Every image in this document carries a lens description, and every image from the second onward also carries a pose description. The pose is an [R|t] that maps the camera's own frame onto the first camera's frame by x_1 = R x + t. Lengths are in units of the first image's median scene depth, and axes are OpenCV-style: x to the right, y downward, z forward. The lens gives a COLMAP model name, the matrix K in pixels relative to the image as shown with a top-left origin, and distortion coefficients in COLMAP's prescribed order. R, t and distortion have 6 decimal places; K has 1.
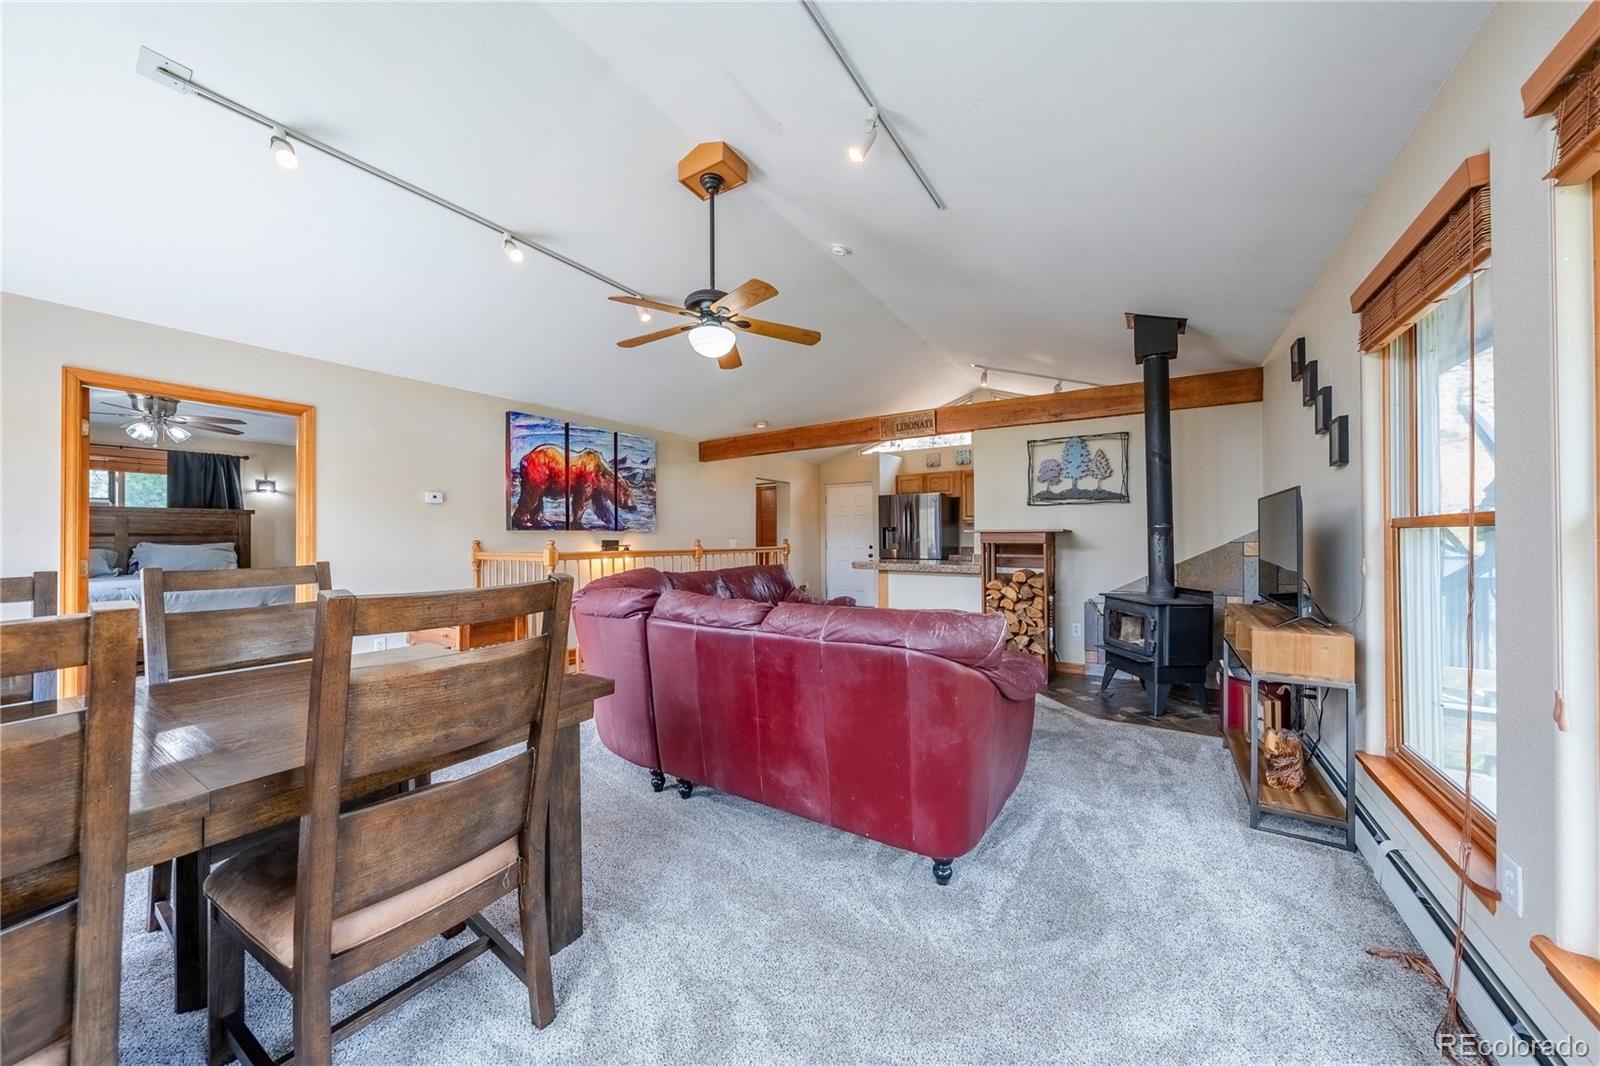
lens RADIAL K [[543.3, 0, 804.6], [0, 543.3, 529.8], [0, 0, 1]] dist [0.000658, 0.000078]
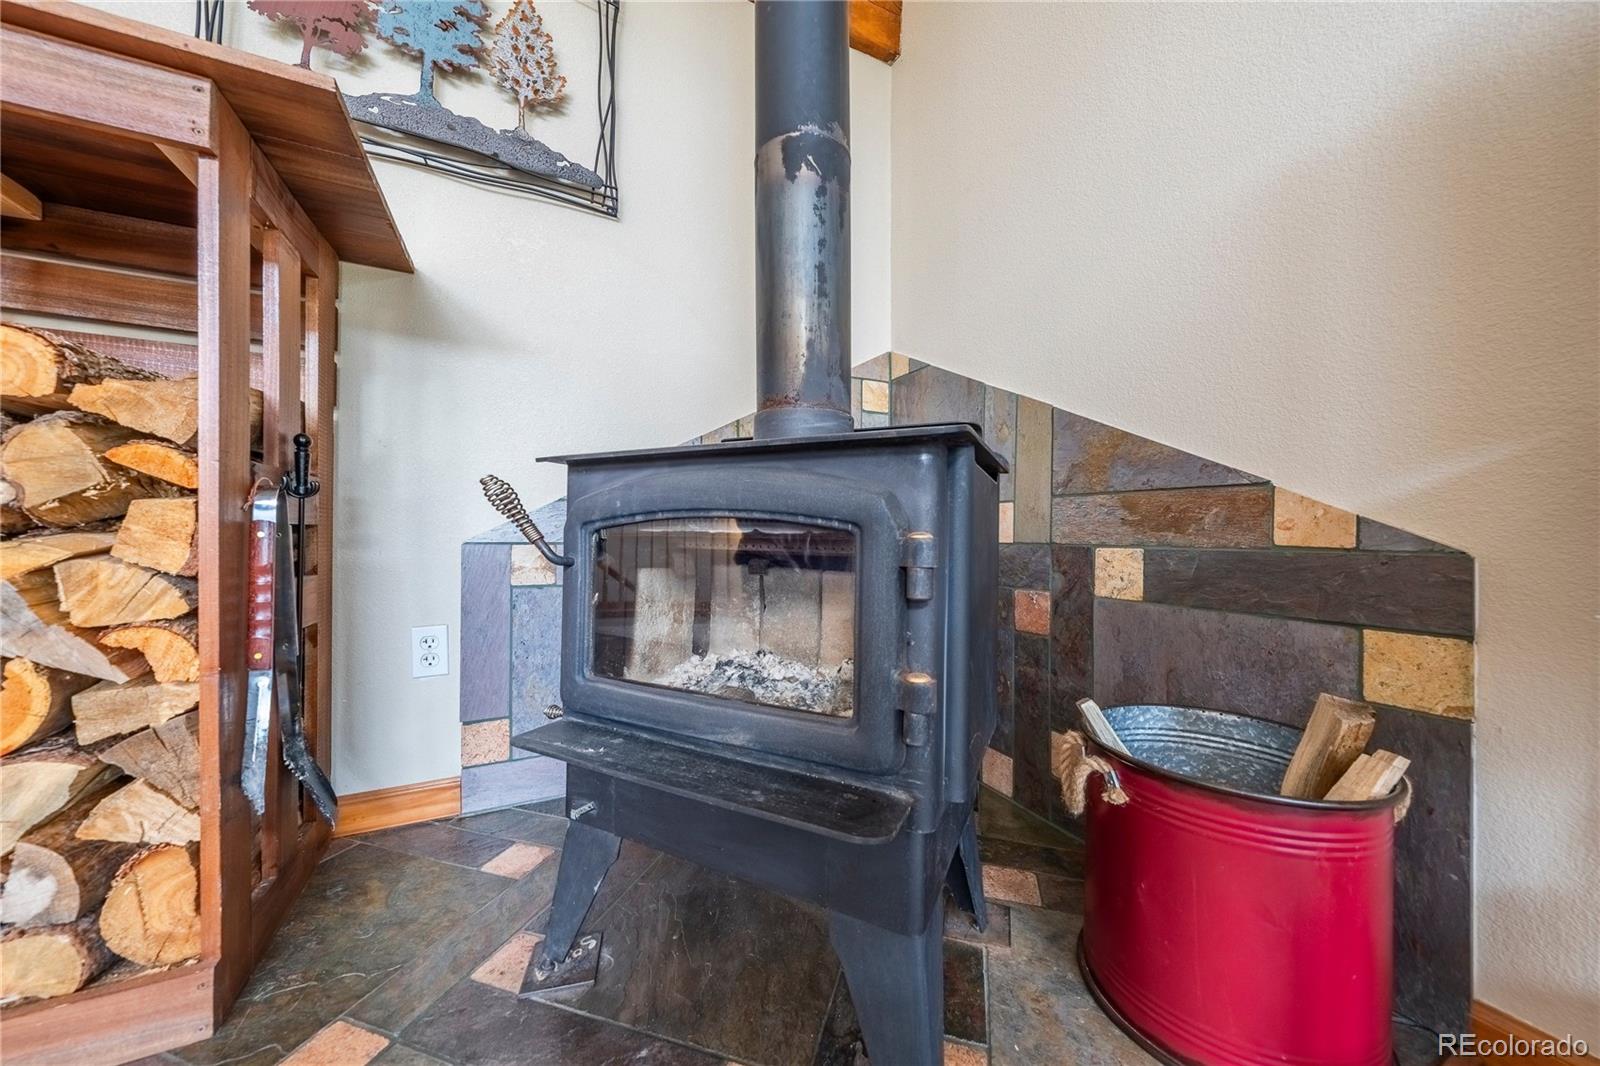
lens RADIAL K [[543.3, 0, 796.6], [0, 543.3, 531.3], [0, 0, 1]] dist [0.000658, 0.000078]
pose [[0.533023, 0.005565, 0.846082, 0.393478], [-0.014178, 0.999897, 0.002355, 0.130356], [-0.845982, -0.013251, 0.533047, 0.751443]]
